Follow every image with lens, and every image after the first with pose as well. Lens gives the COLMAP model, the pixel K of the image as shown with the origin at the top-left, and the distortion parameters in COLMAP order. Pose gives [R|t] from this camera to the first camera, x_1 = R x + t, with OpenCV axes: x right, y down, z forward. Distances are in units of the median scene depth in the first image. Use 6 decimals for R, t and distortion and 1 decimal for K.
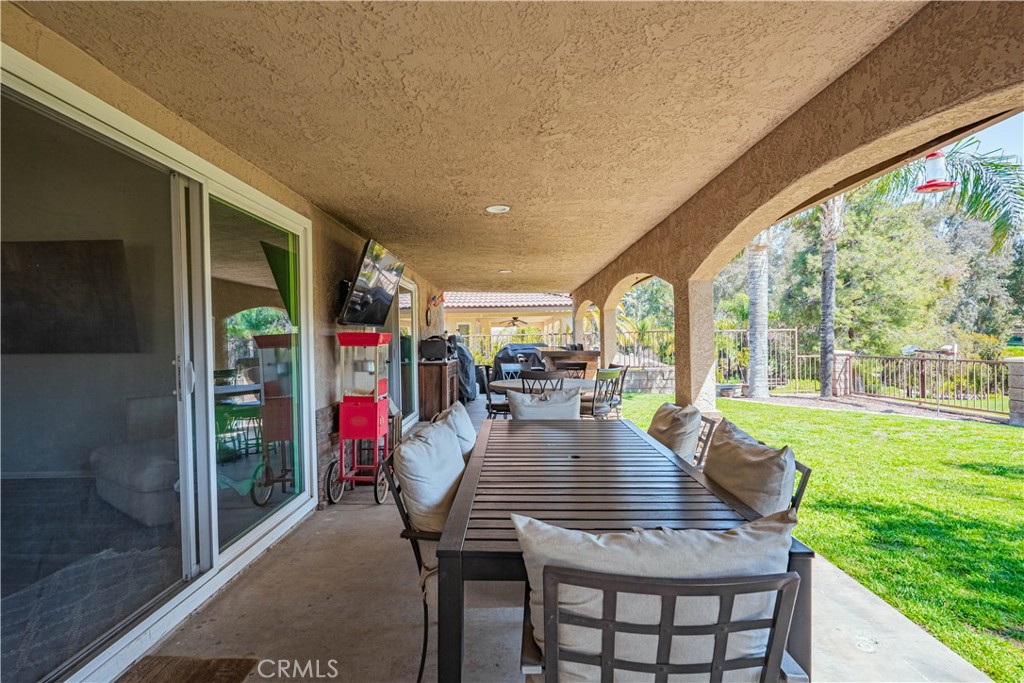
lens RADIAL K [[491.1, 0, 510.1], [0, 491.1, 341.9], [0, 0, 1]] dist [0.003350, 0.000554]
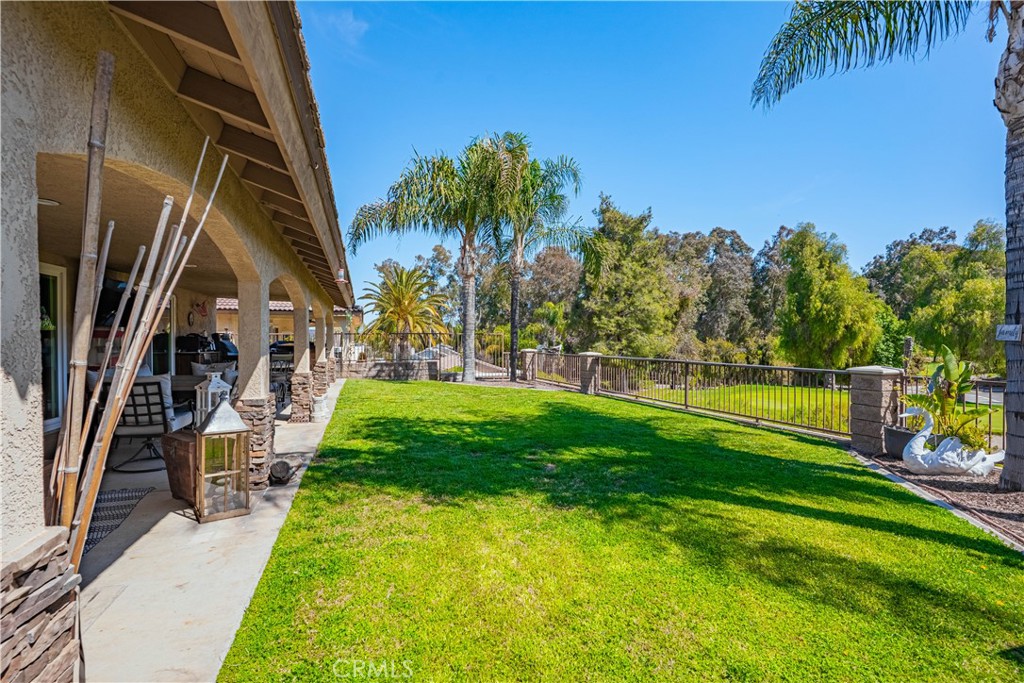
lens RADIAL K [[491.1, 0, 504.9], [0, 491.1, 339.9], [0, 0, 1]] dist [0.003350, 0.000554]
pose [[0.957346, 0.015762, 0.288513, 0.290889], [-0.013993, 0.999869, -0.008193, 0.004910], [-0.288604, 0.003807, 0.957441, -0.561066]]
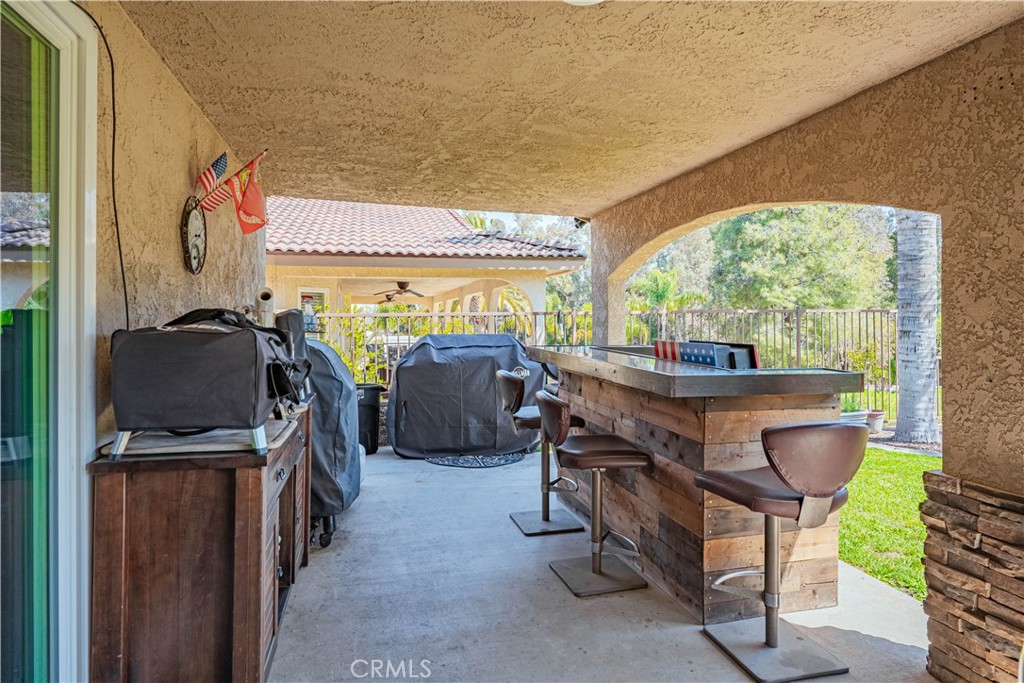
lens RADIAL K [[582.6, 0, 512.8], [0, 582.6, 311.1], [0, 0, 1]] dist [-0.003922, -0.000971]
pose [[0.967651, 0.013594, 0.251927, -0.092421], [-0.007522, 0.999658, -0.025049, -0.006855], [-0.252182, 0.022344, 0.967422, 0.754344]]
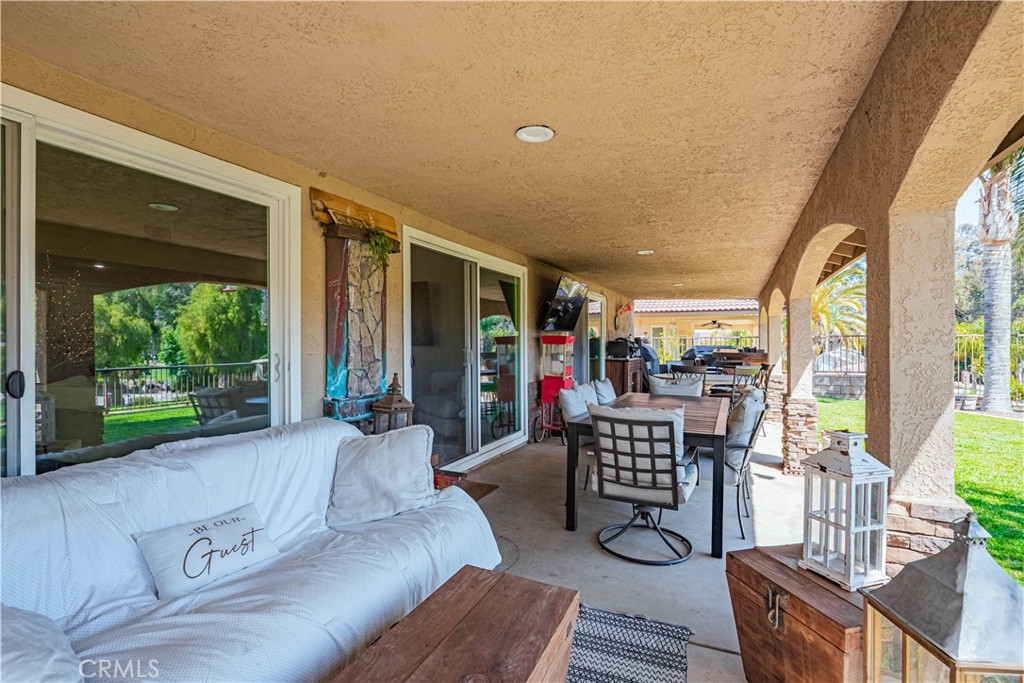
lens RADIAL K [[491.1, 0, 512.7], [0, 491.1, 337.1], [0, 0, 1]] dist [0.003350, 0.000554]
pose [[0.913863, 0.010831, -0.405879, 0.104989], [-0.015715, 0.999839, -0.008703, 0.000795], [0.405719, 0.014331, 0.913885, -0.246602]]
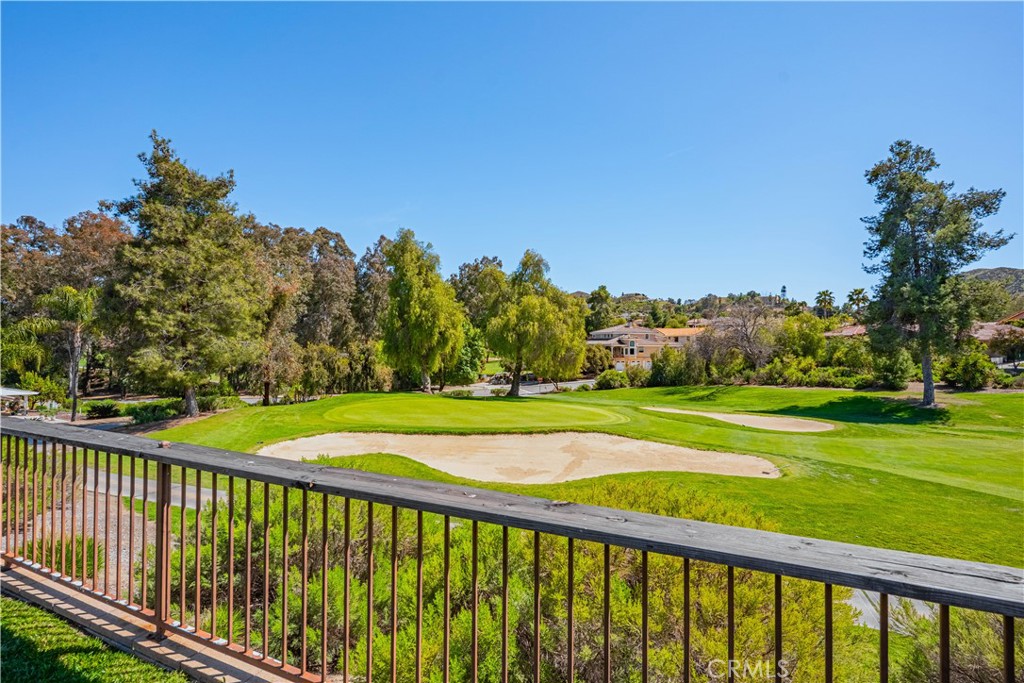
lens RADIAL K [[491.1, 0, 512.7], [0, 491.1, 340.5], [0, 0, 1]] dist [0.003350, 0.000554]
pose [[0.477994, 0.026269, 0.877970, 0.956139], [-0.010467, 0.999652, -0.024211, -0.024143], [-0.878301, 0.002383, 0.478102, 0.181240]]
